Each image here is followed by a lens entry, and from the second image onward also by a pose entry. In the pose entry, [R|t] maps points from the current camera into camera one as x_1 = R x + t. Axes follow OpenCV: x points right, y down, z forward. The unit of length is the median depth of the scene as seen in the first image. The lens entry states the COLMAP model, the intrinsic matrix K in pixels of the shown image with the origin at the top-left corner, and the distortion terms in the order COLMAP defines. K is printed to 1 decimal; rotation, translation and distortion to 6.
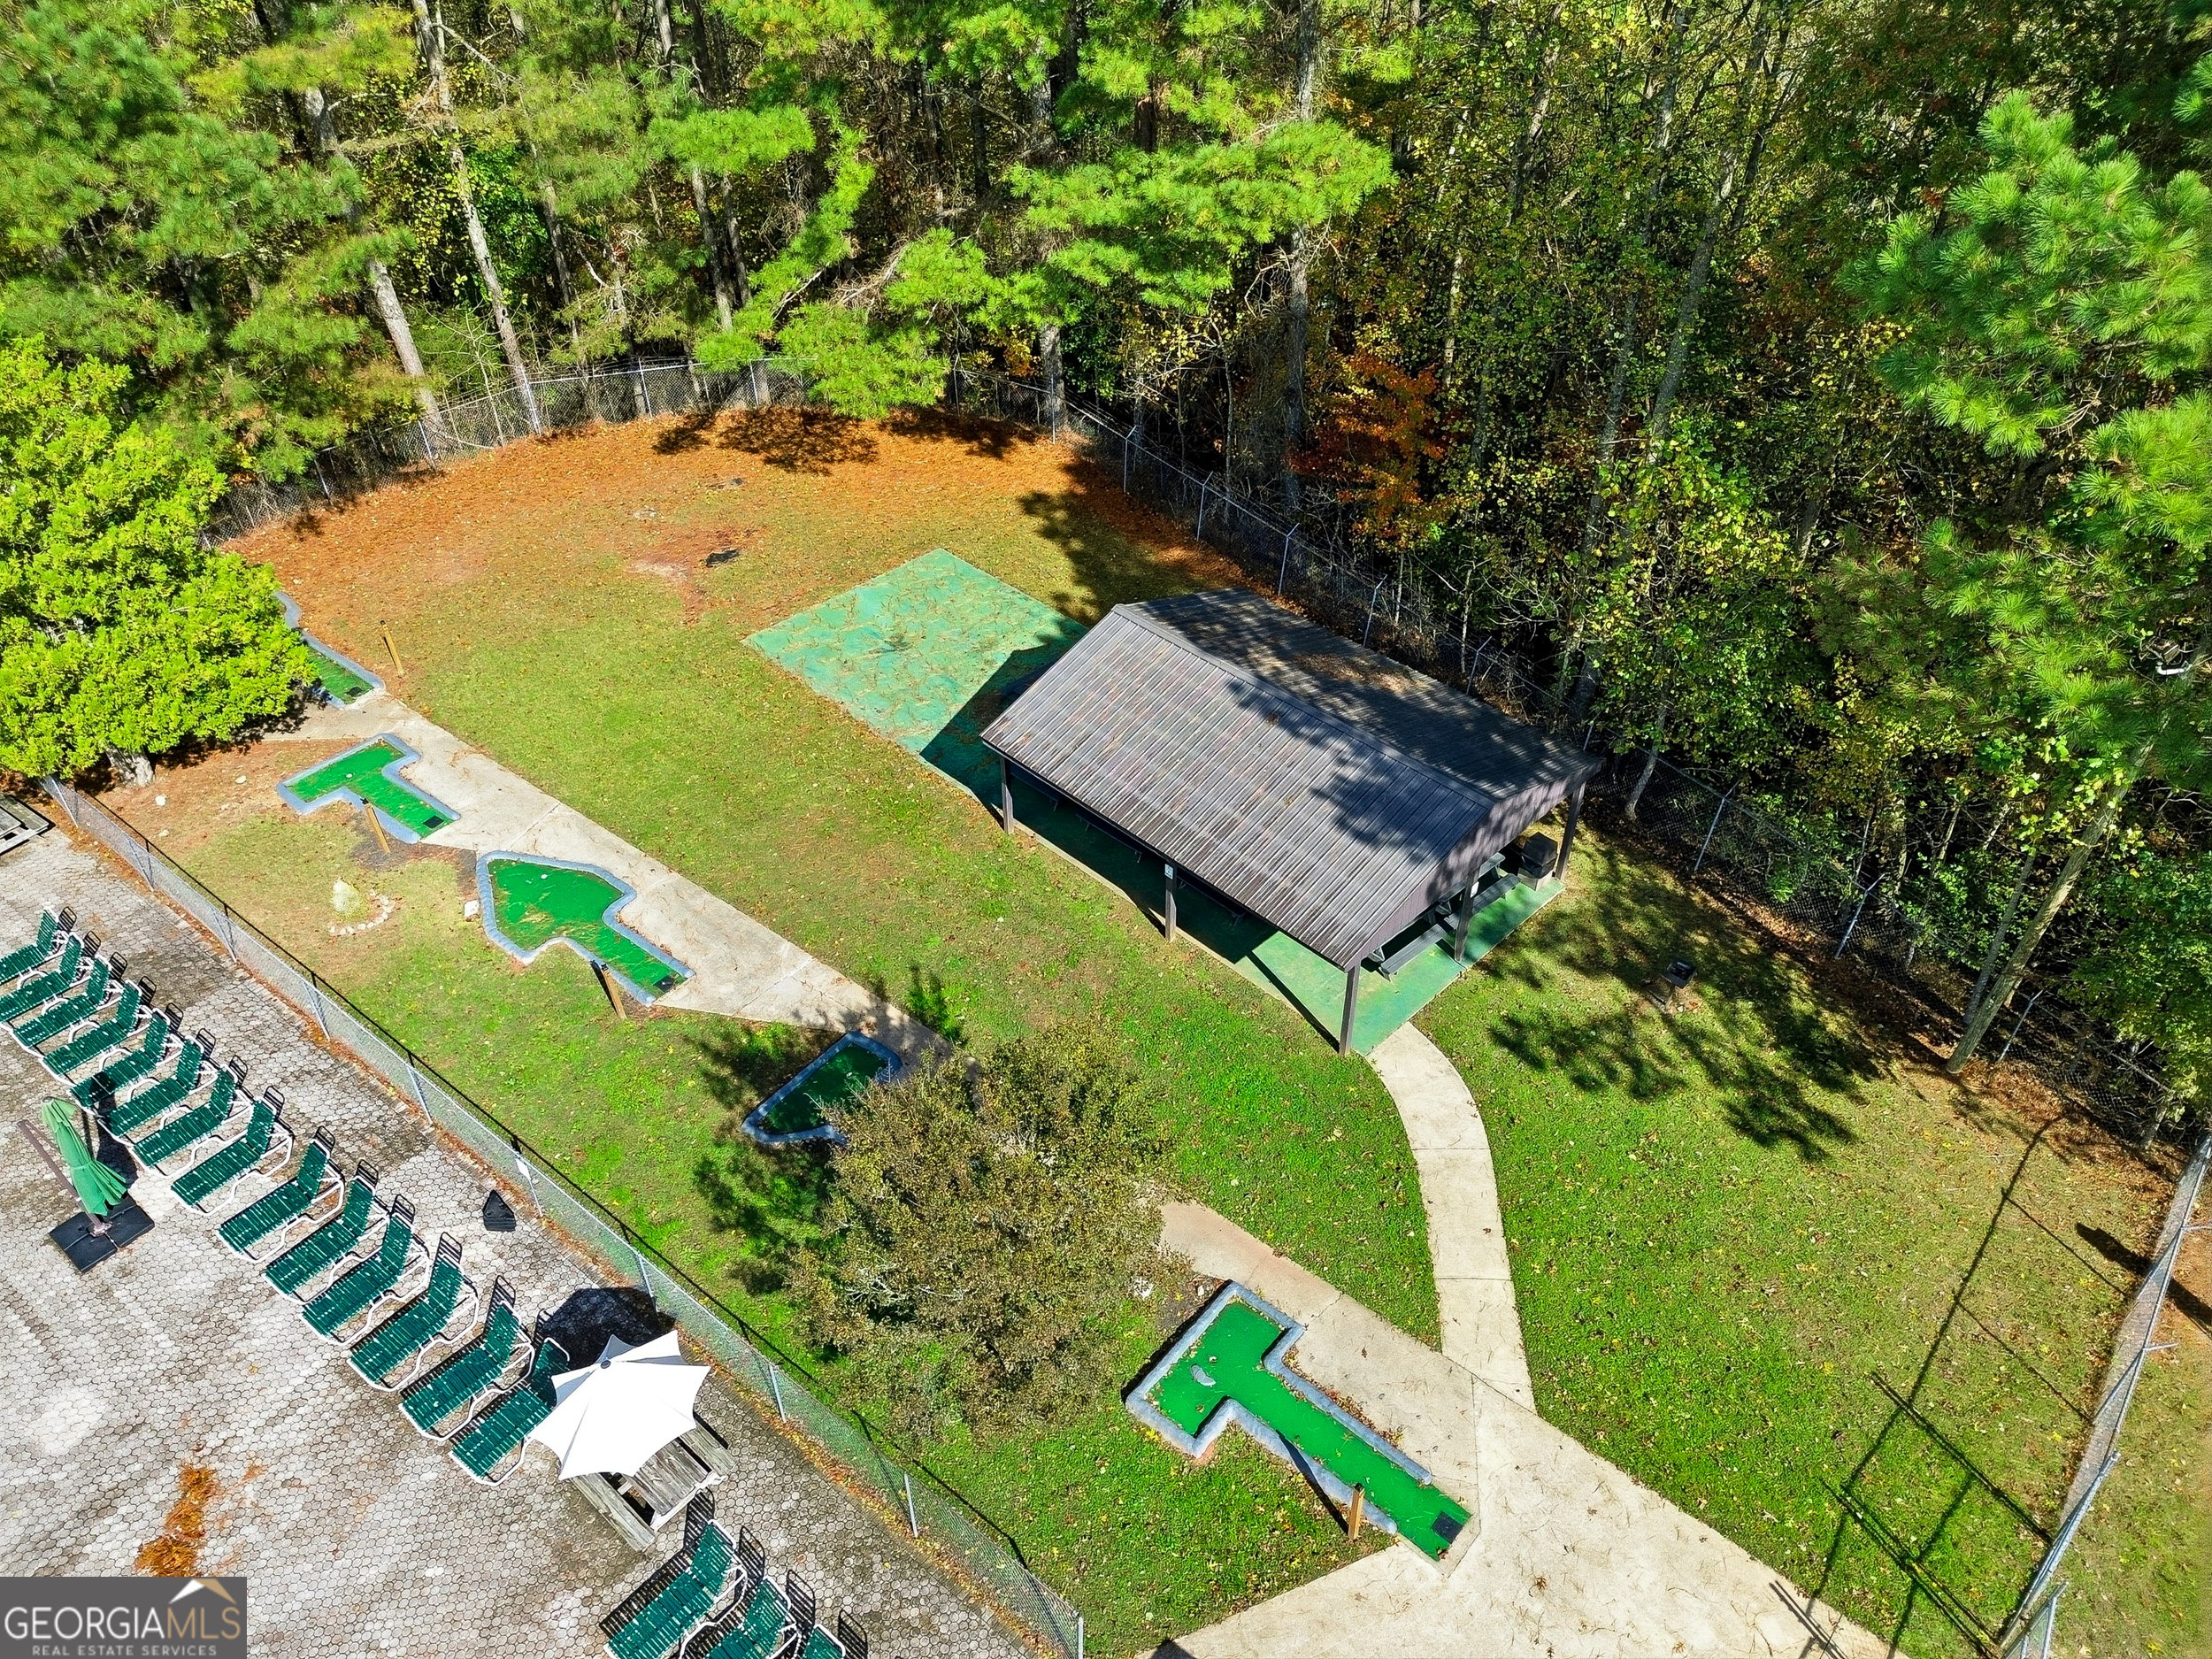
lens RADIAL K [[1559.7, 0, 1106.0], [0, 1559.7, 829.5], [0, 0, 1]] dist [0.100977, -0.137484]
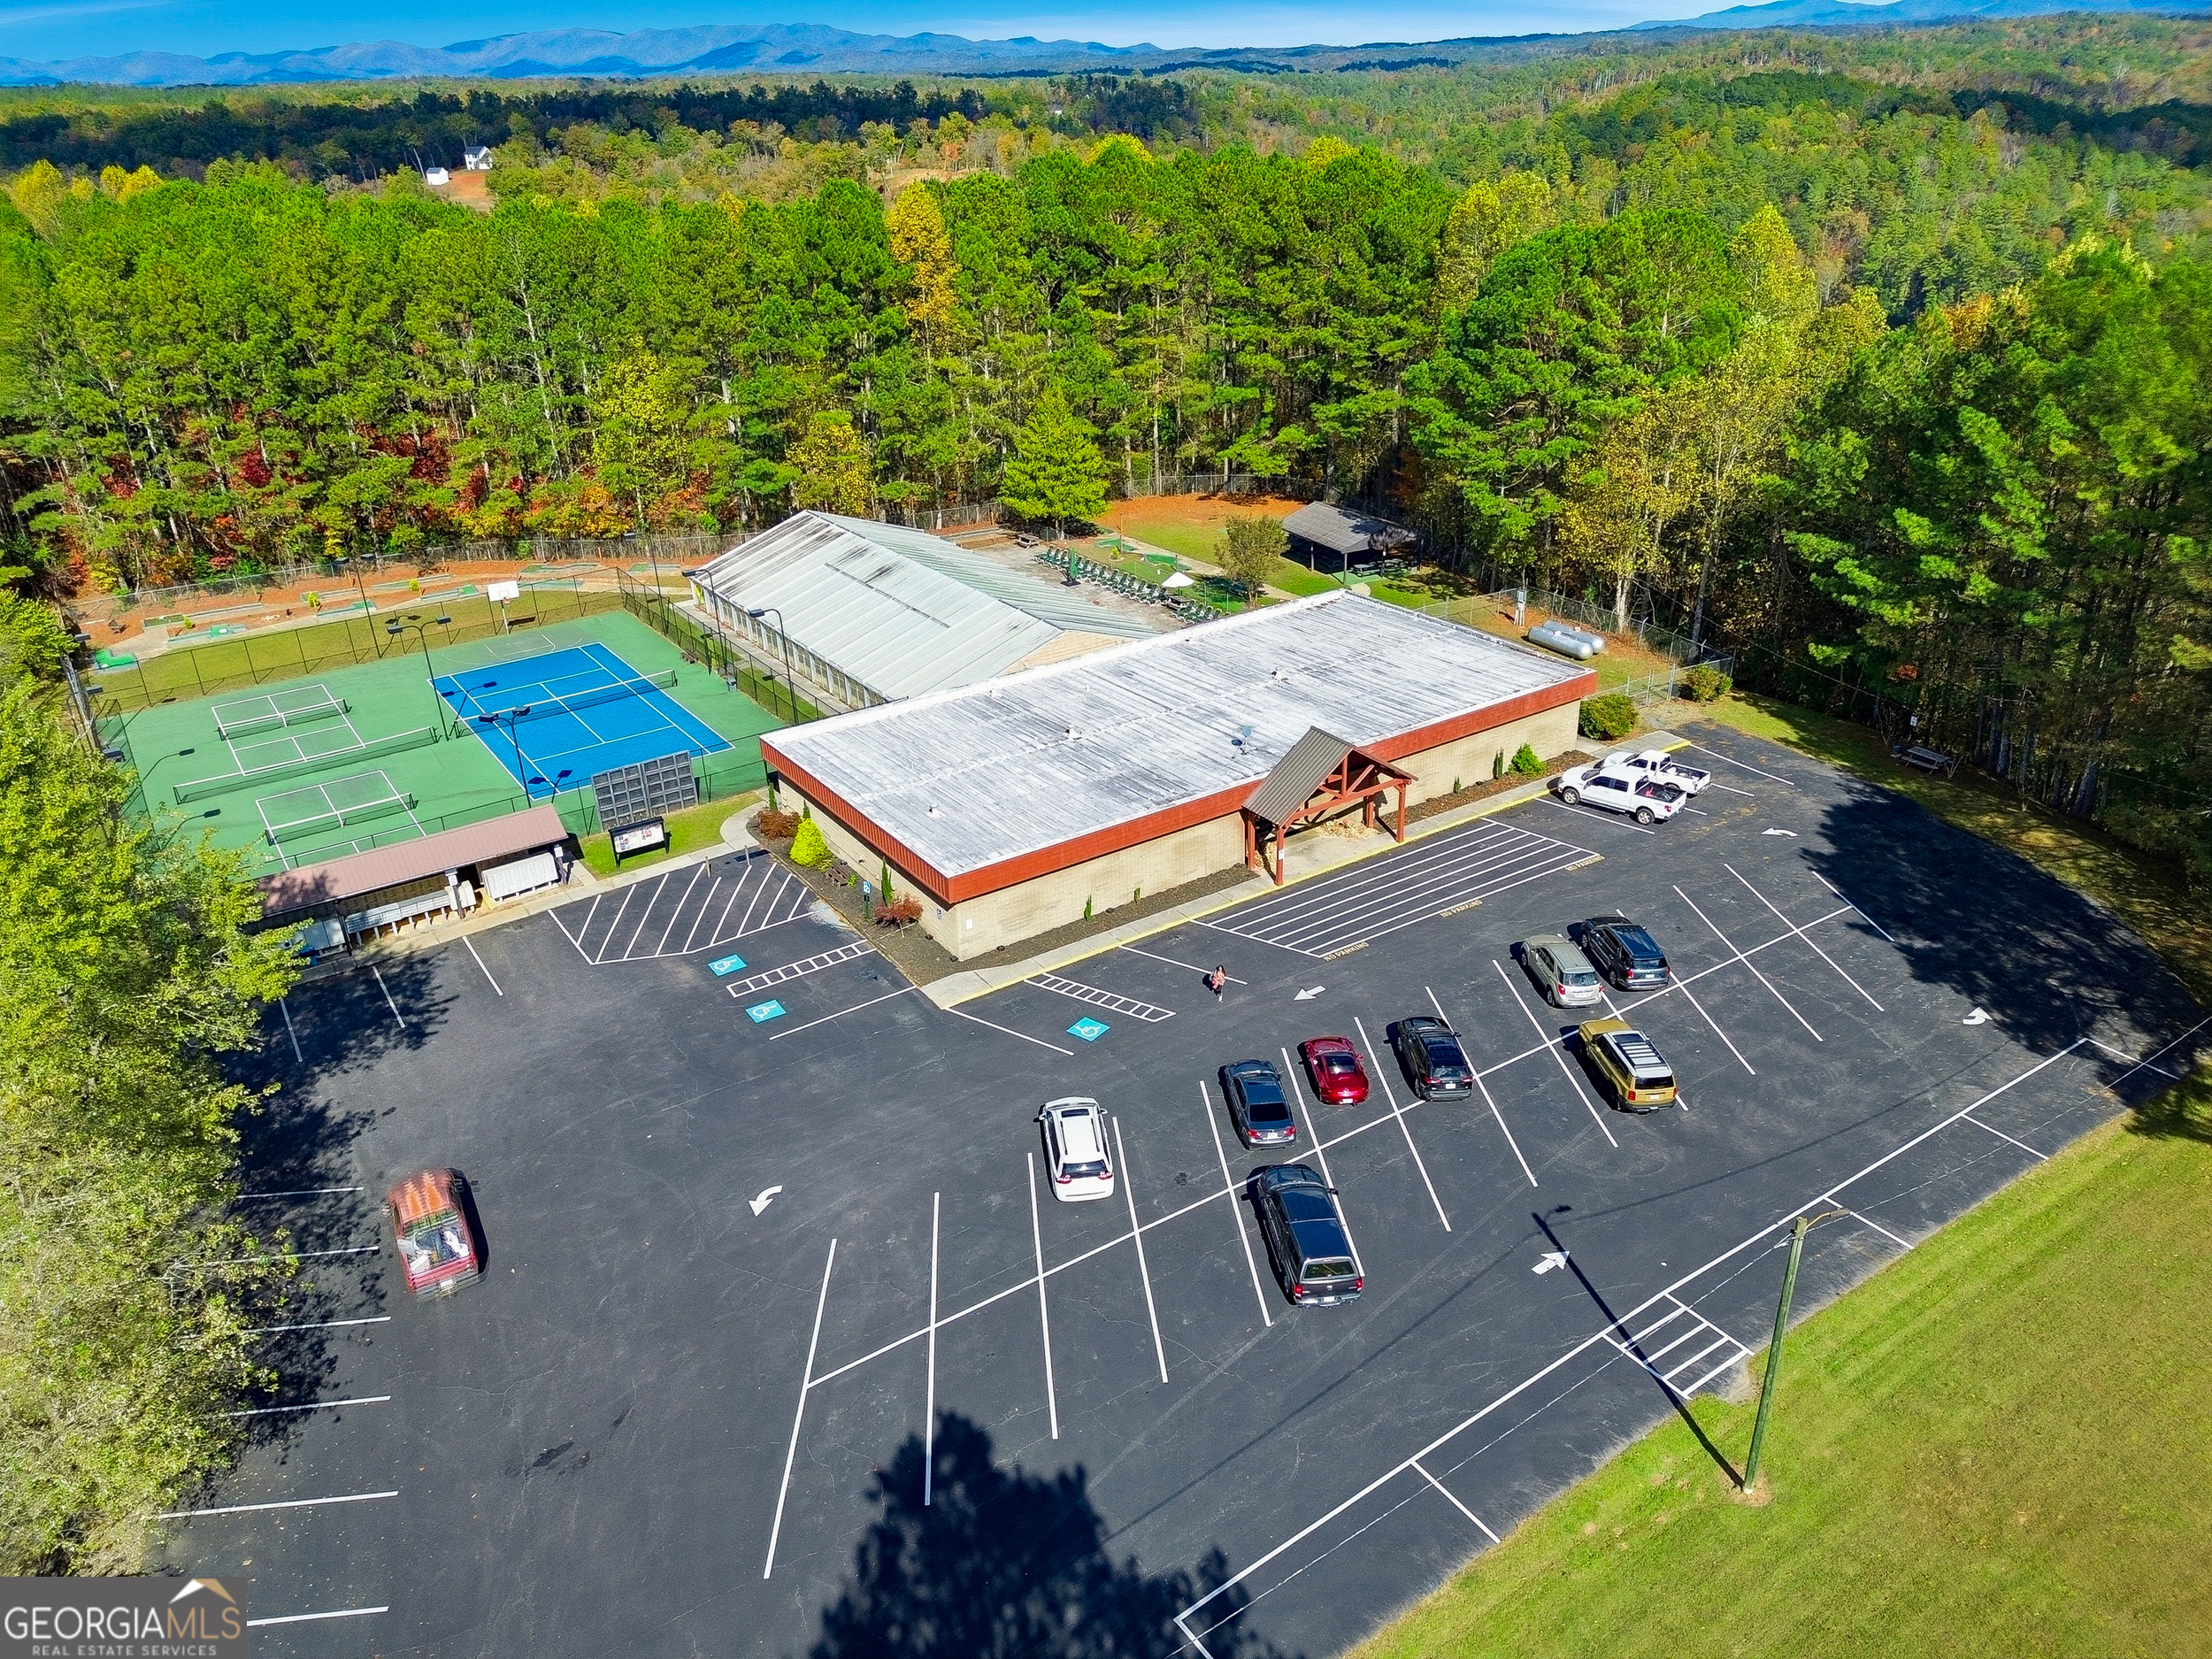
lens RADIAL K [[1559.7, 0, 1106.0], [0, 1559.7, 829.5], [0, 0, 1]] dist [0.100977, -0.137484]
pose [[0.953352, 0.109212, -0.281410, 0.623657], [-0.173011, 0.961629, -0.212924, 1.398356], [0.247358, 0.251679, 0.935666, -2.288775]]
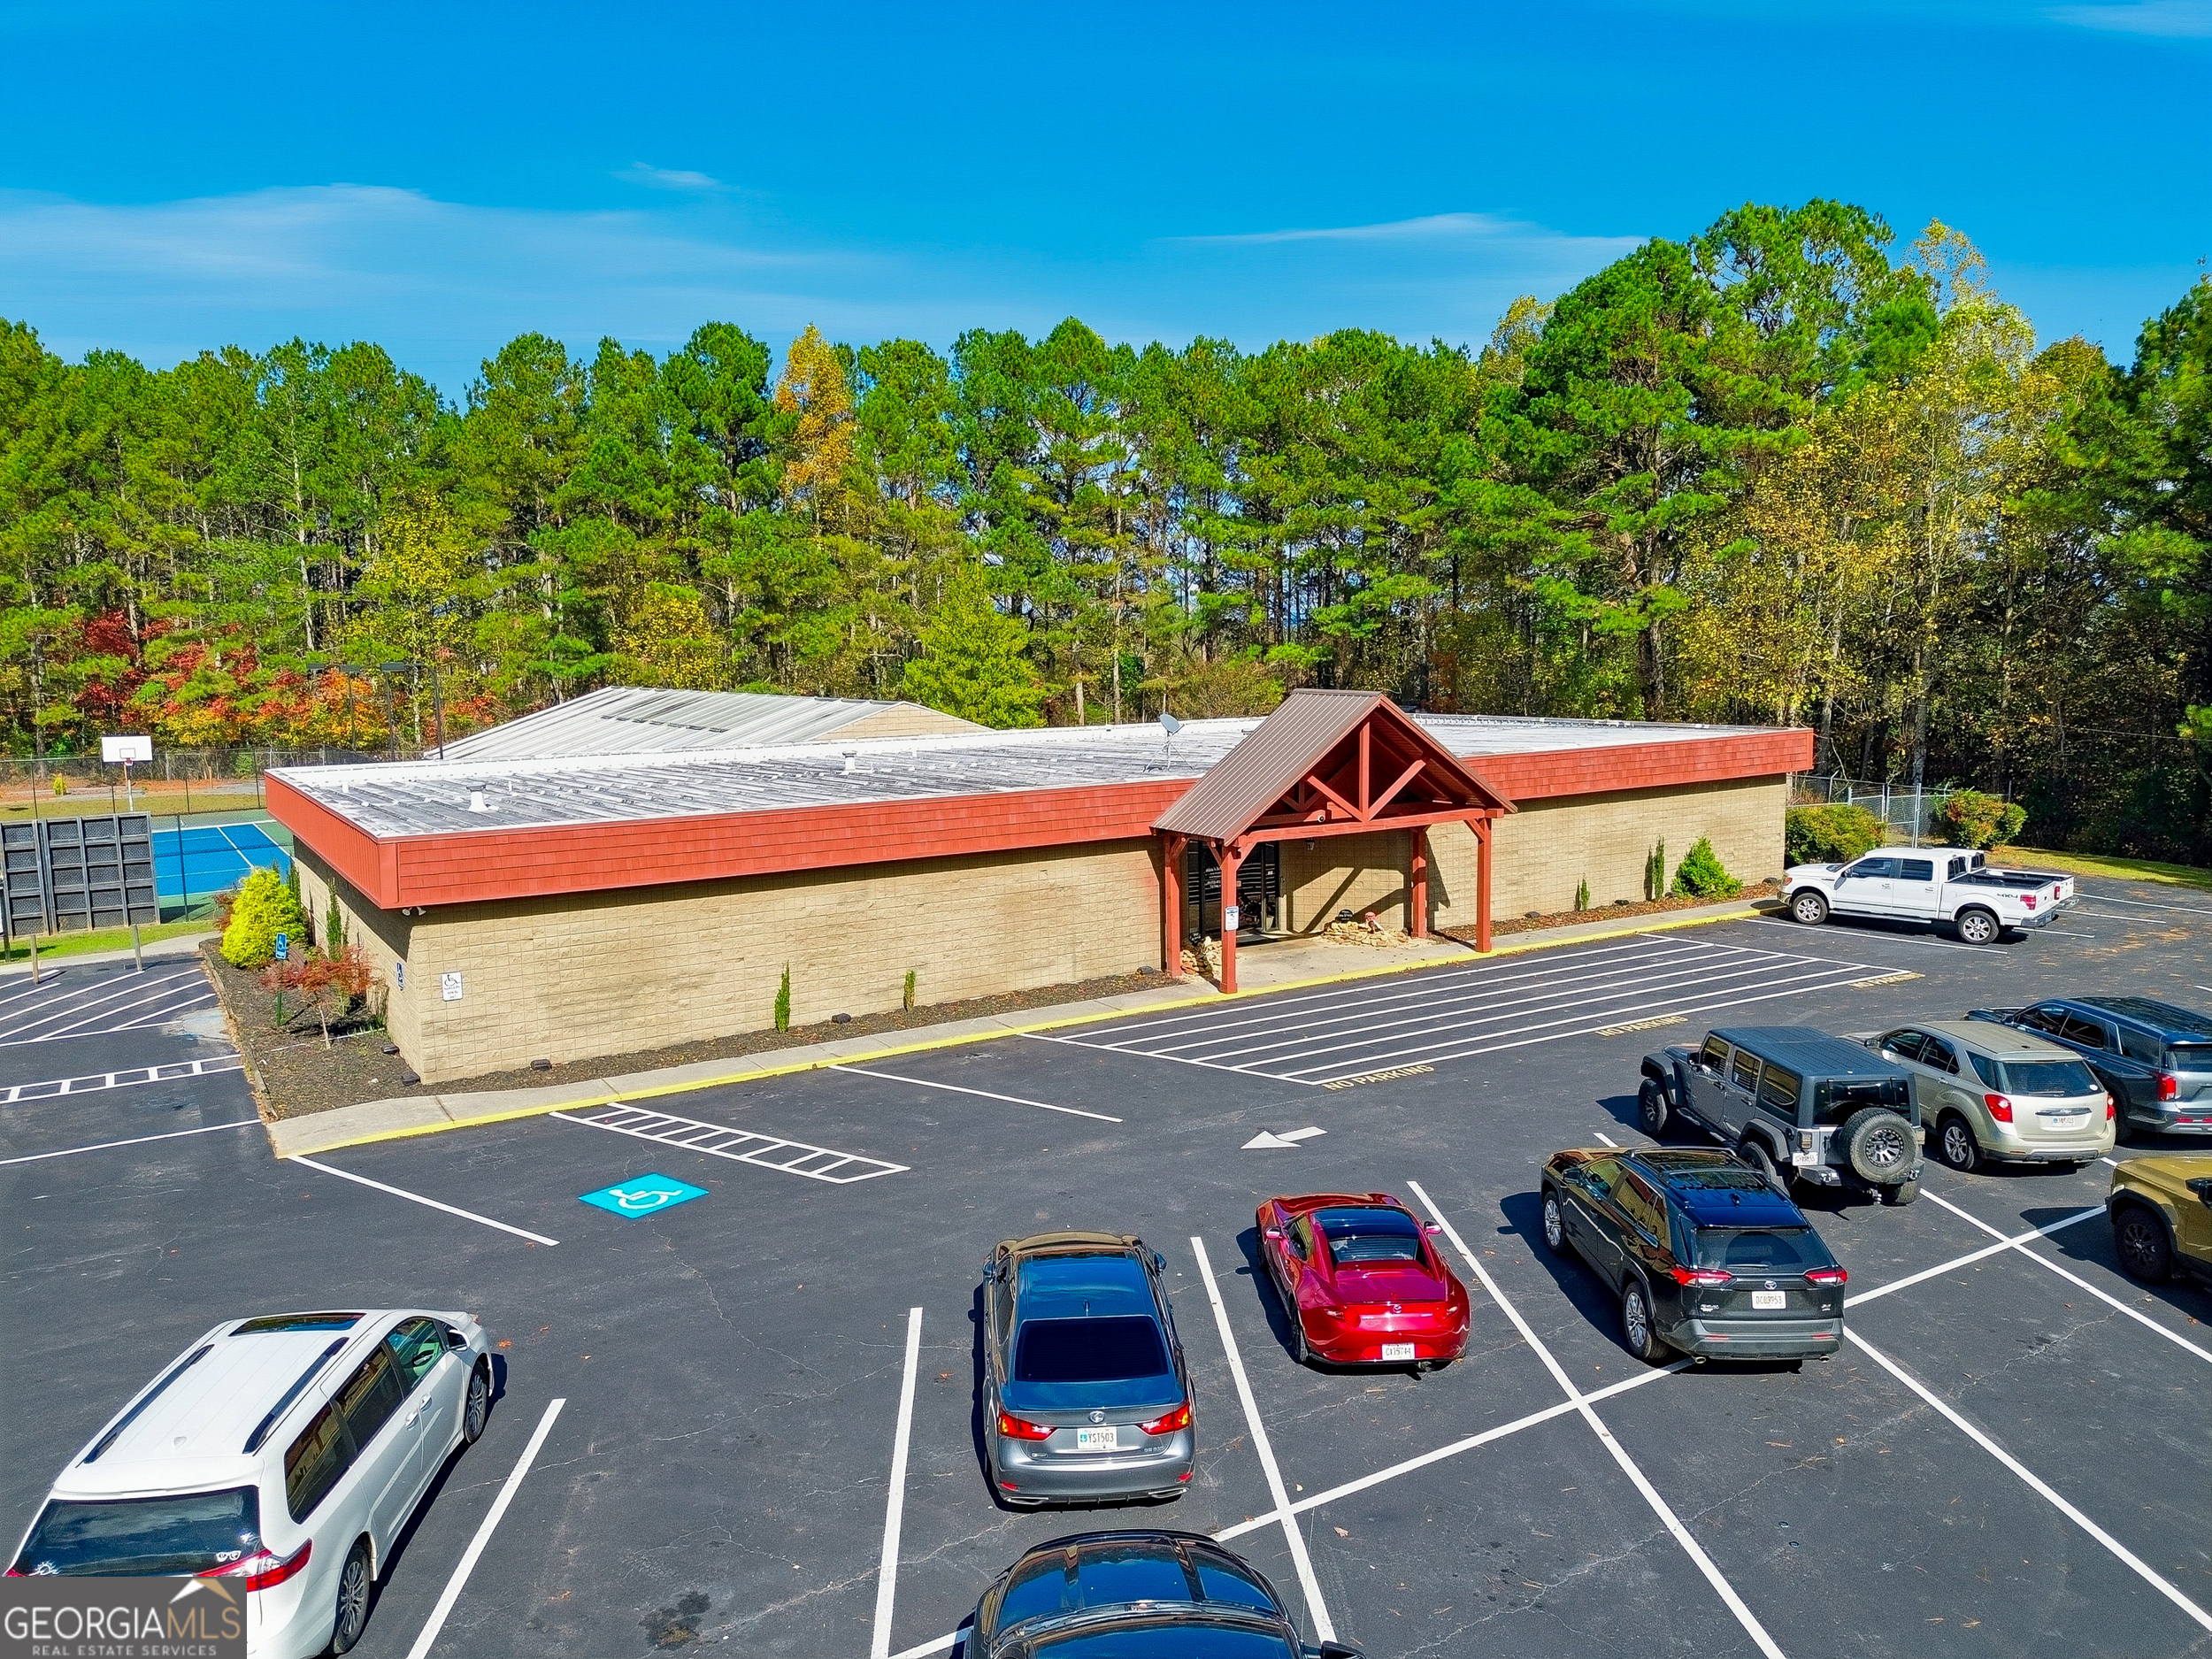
lens RADIAL K [[1559.7, 0, 1106.0], [0, 1559.7, 829.5], [0, 0, 1]] dist [0.100977, -0.137484]
pose [[0.947237, 0.032112, -0.318921, 0.496668], [-0.198418, 0.840165, -0.504731, 1.399310], [0.251739, 0.541380, 0.802207, -1.107310]]
